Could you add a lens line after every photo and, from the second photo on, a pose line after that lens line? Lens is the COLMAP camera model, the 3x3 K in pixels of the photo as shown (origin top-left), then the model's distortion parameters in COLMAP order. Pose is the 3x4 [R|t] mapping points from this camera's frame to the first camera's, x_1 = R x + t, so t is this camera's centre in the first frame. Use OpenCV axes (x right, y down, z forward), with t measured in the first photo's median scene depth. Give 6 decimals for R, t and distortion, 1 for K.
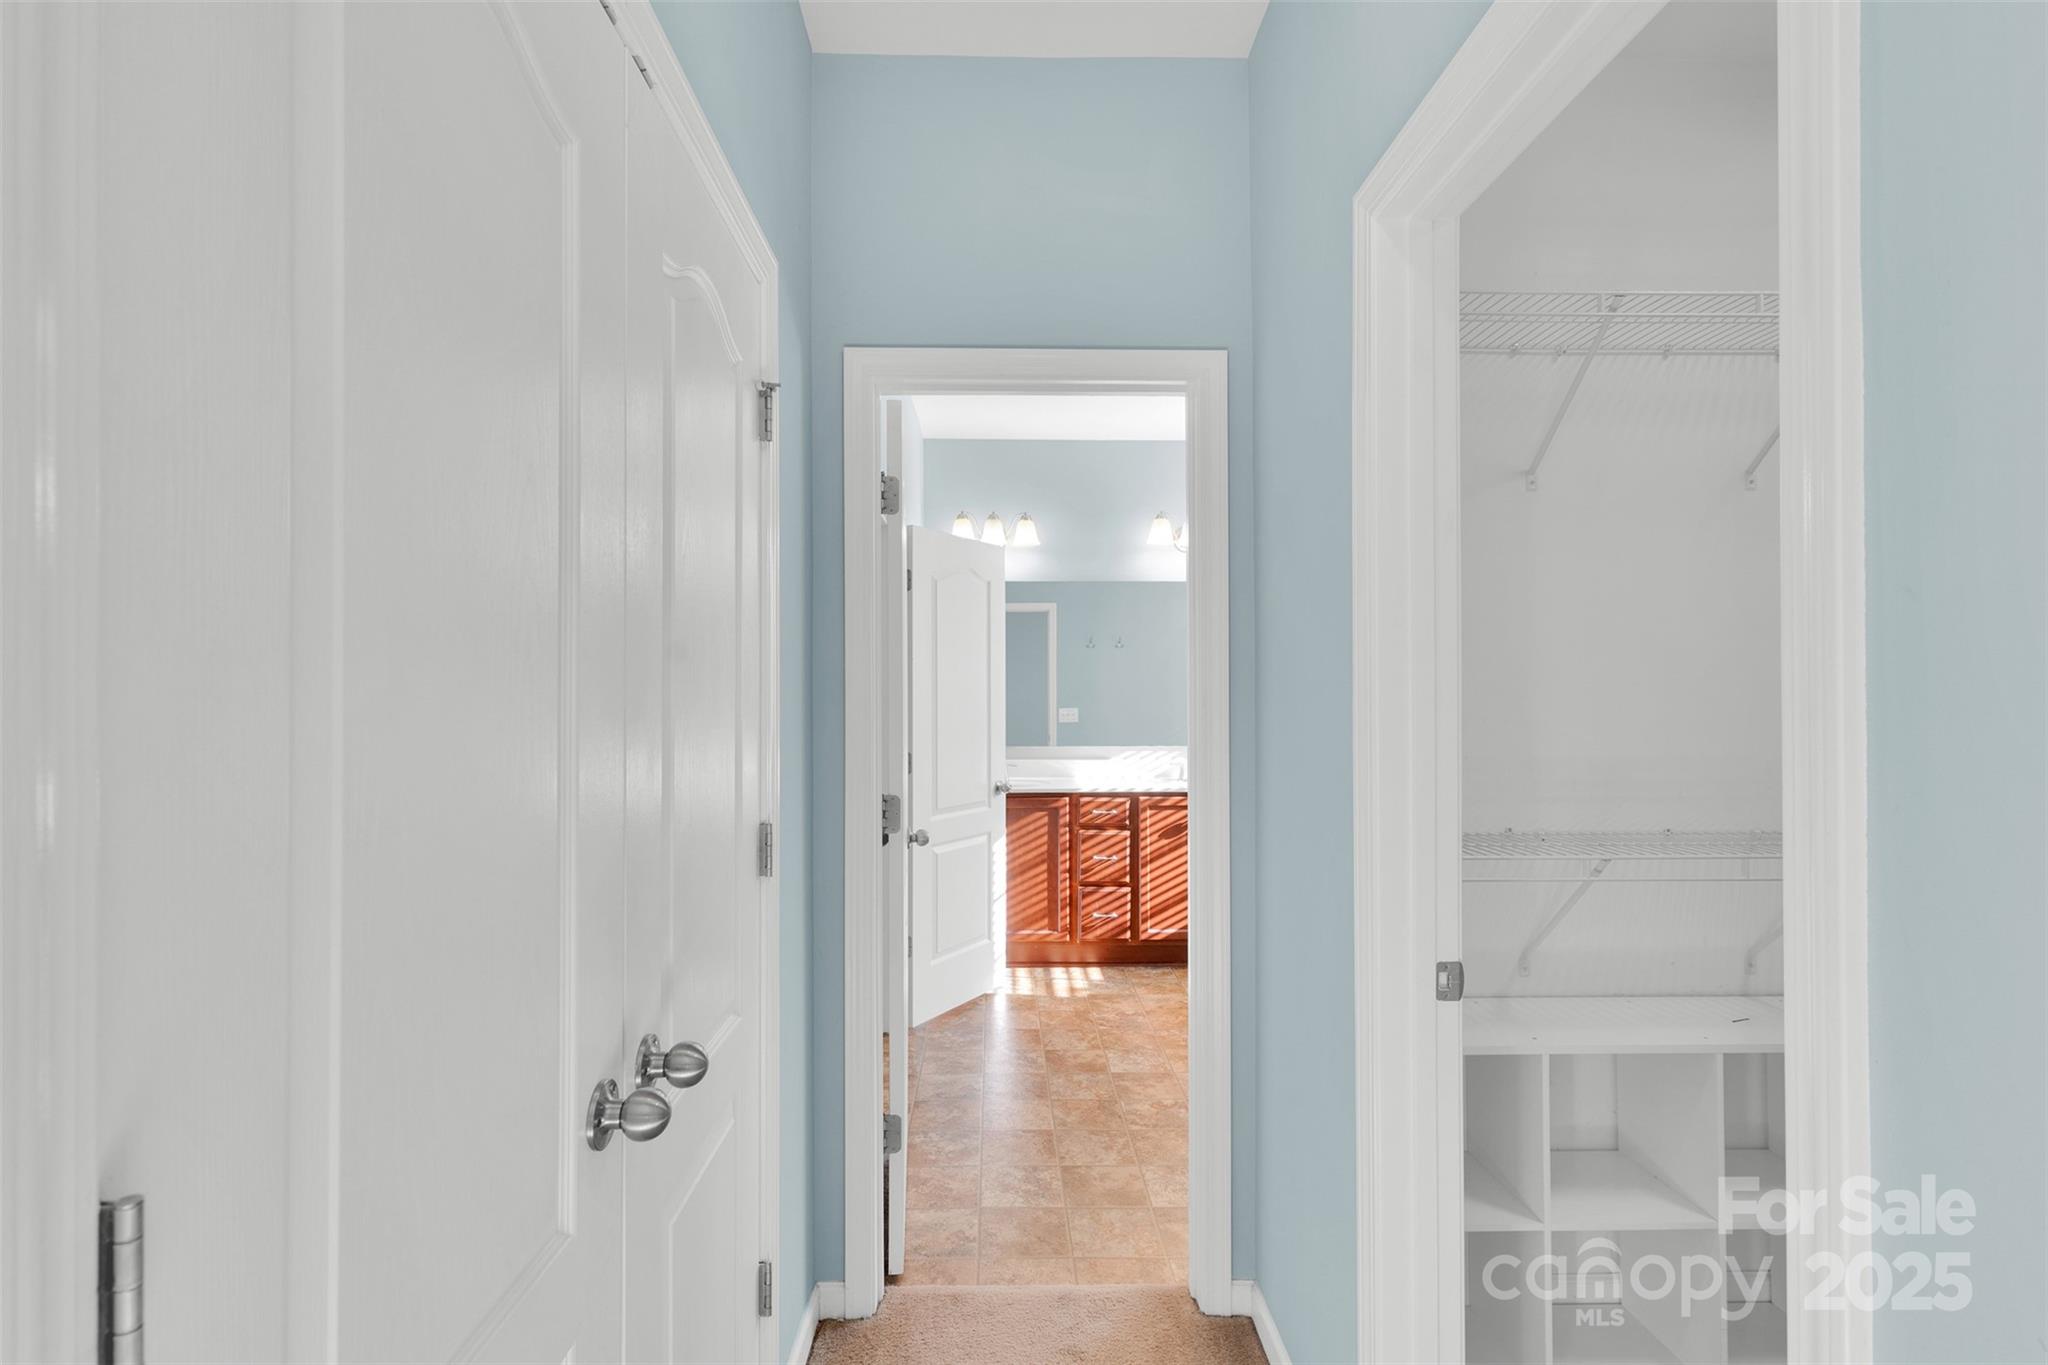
lens RADIAL K [[950.5, 0, 1030.6], [0, 950.5, 691.3], [0, 0, 1]] dist [0.007350, -0.003173]
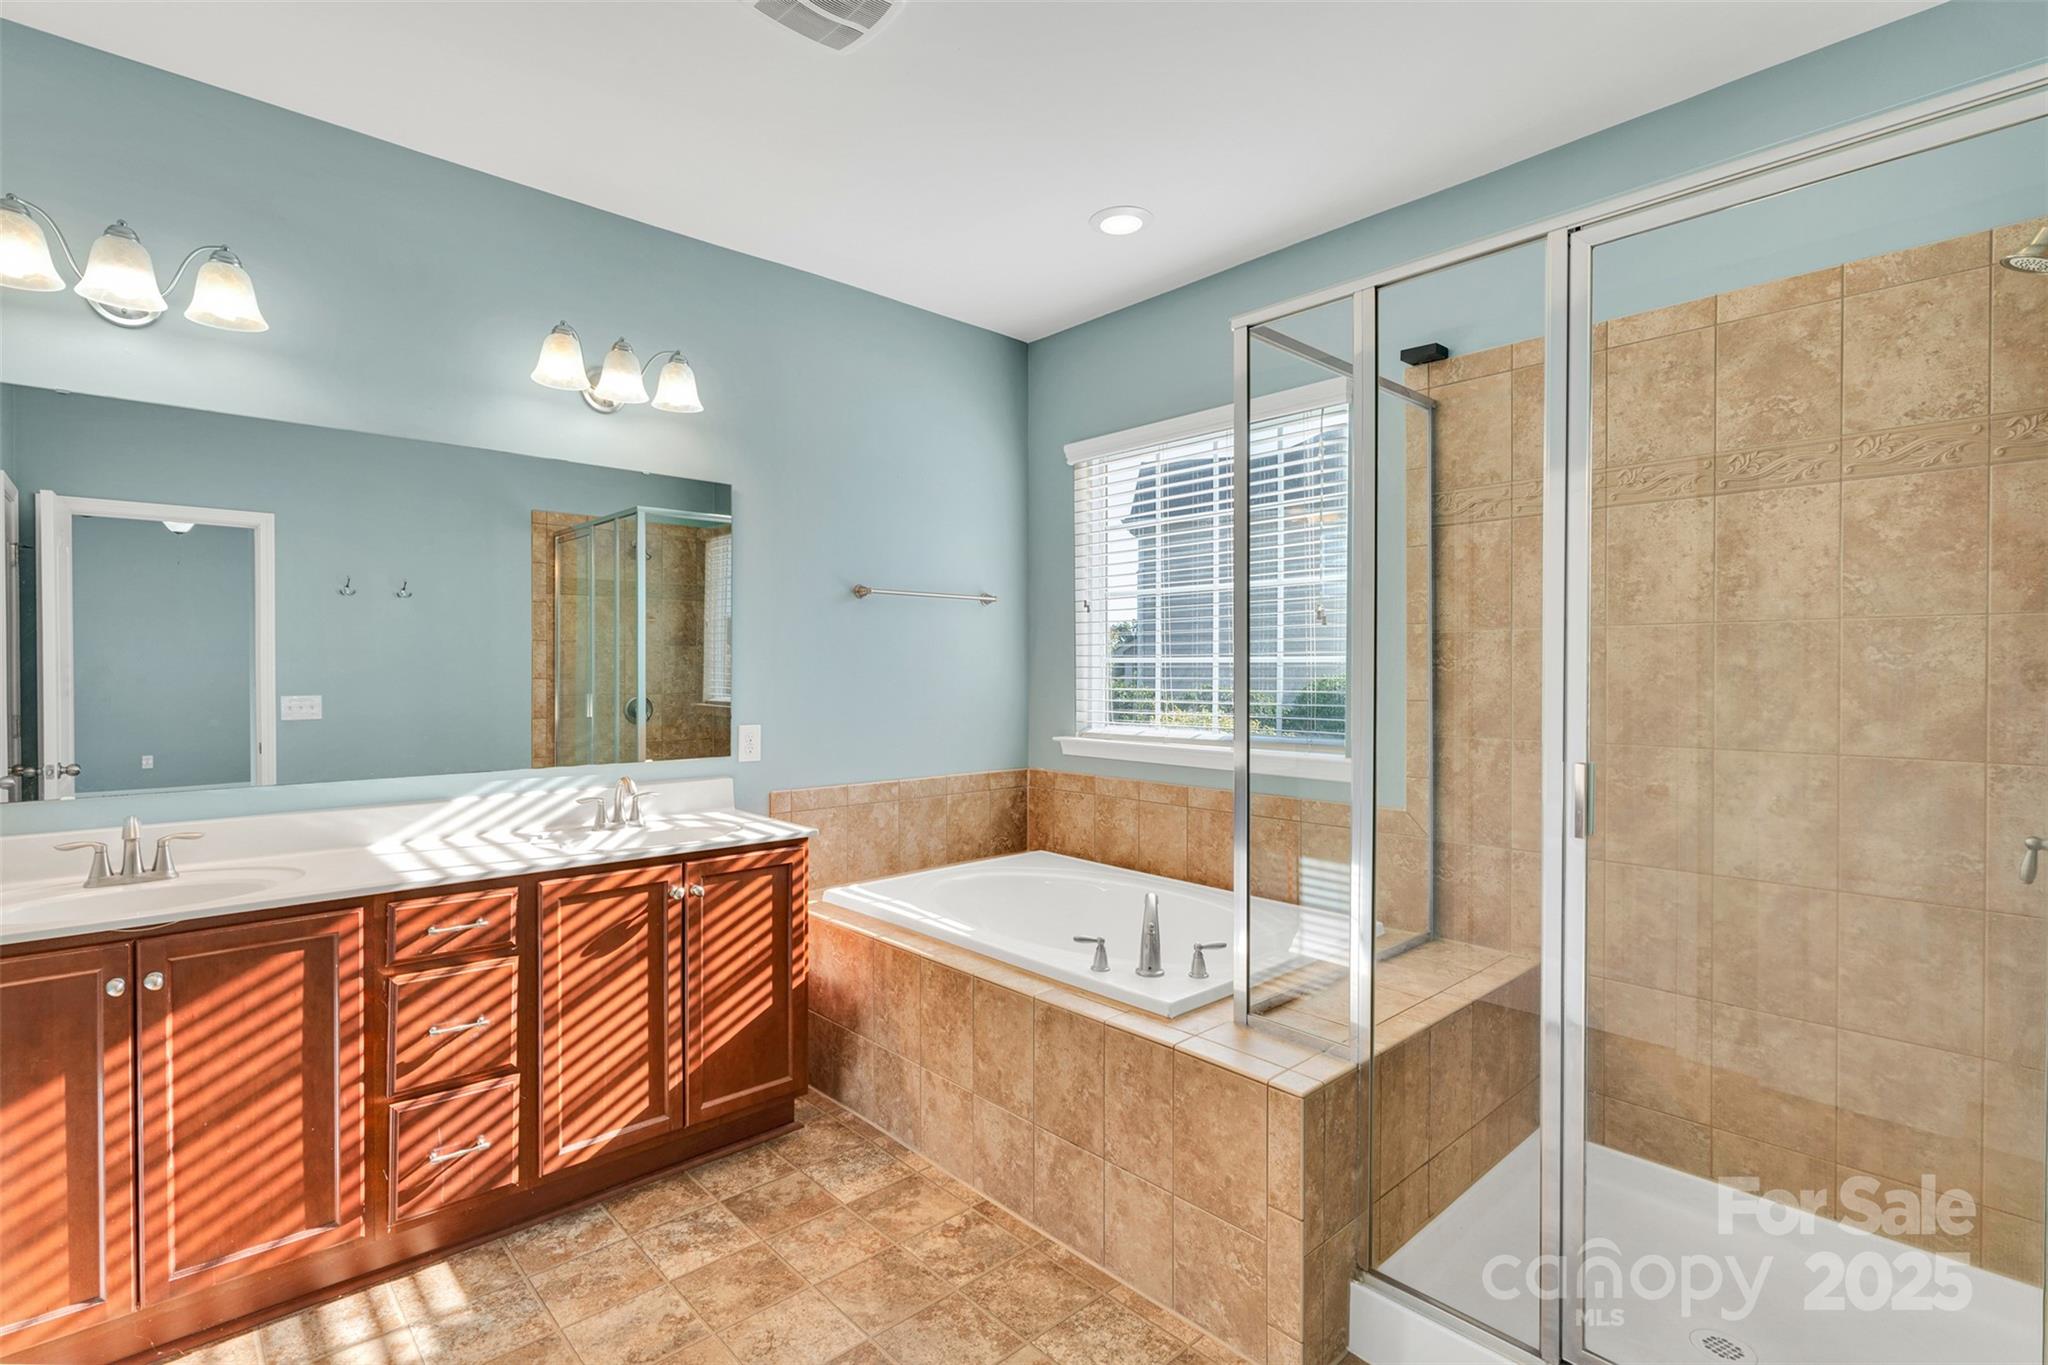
lens RADIAL K [[950.5, 0, 1019.9], [0, 950.5, 678.6], [0, 0, 1]] dist [0.007350, -0.003173]
pose [[0.757536, -0.008648, 0.652736, -0.016085], [0.000686, 0.999922, 0.012451, 0.000440], [-0.652793, -0.008984, 0.757483, 0.474534]]
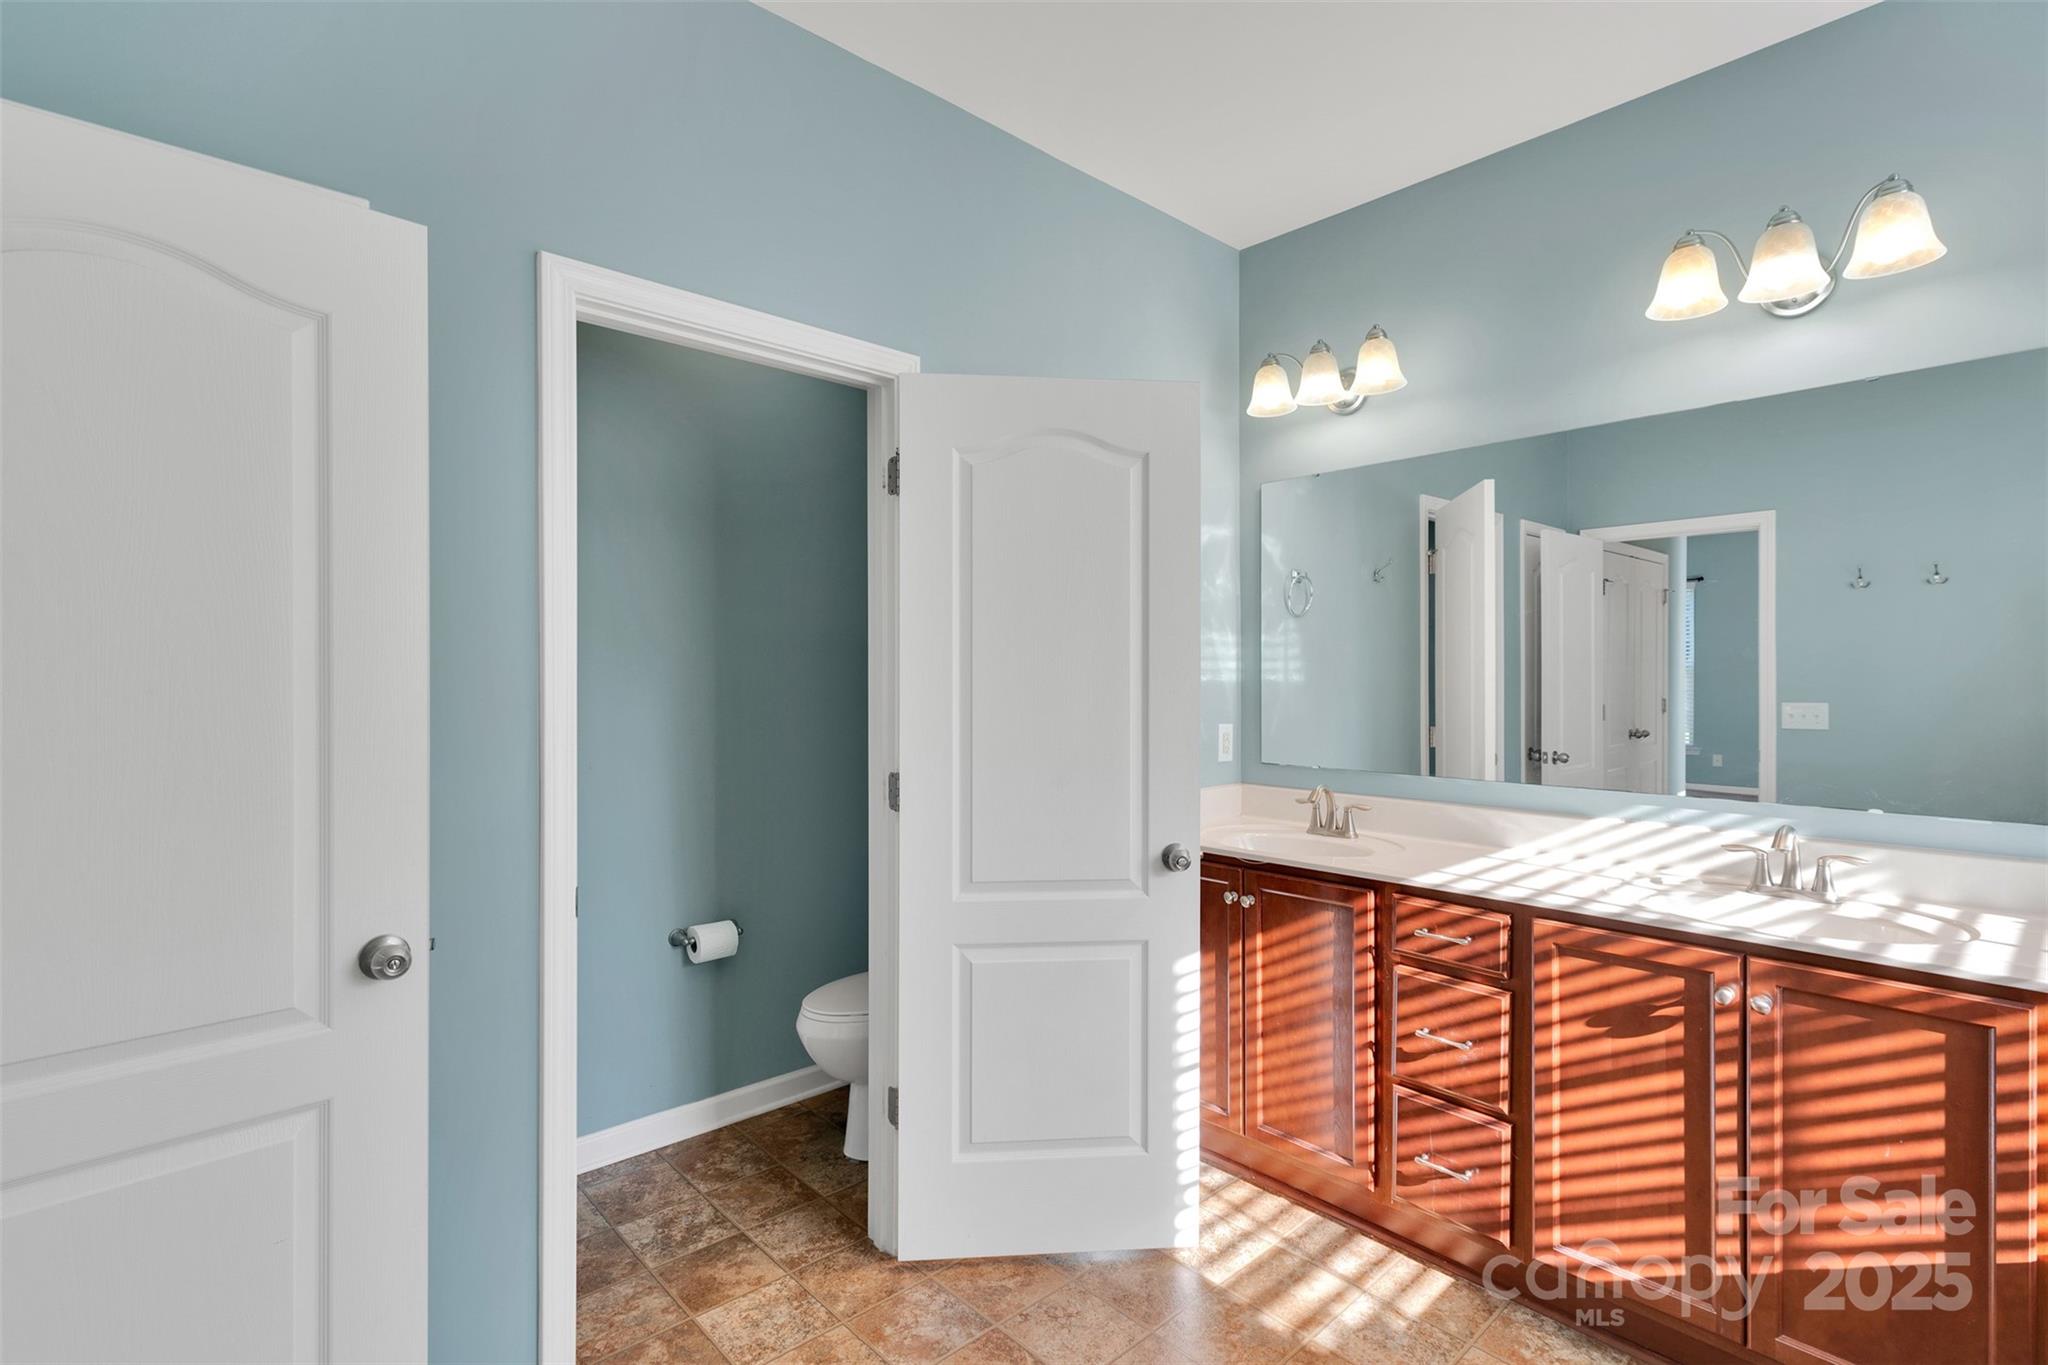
lens RADIAL K [[950.5, 0, 1027.0], [0, 950.5, 679.9], [0, 0, 1]] dist [0.007350, -0.003173]
pose [[0.653619, -0.002412, -0.756820, 0.286762], [0.005915, 0.999981, 0.001922, 0.002338], [0.756801, -0.005733, 0.653620, 0.558530]]
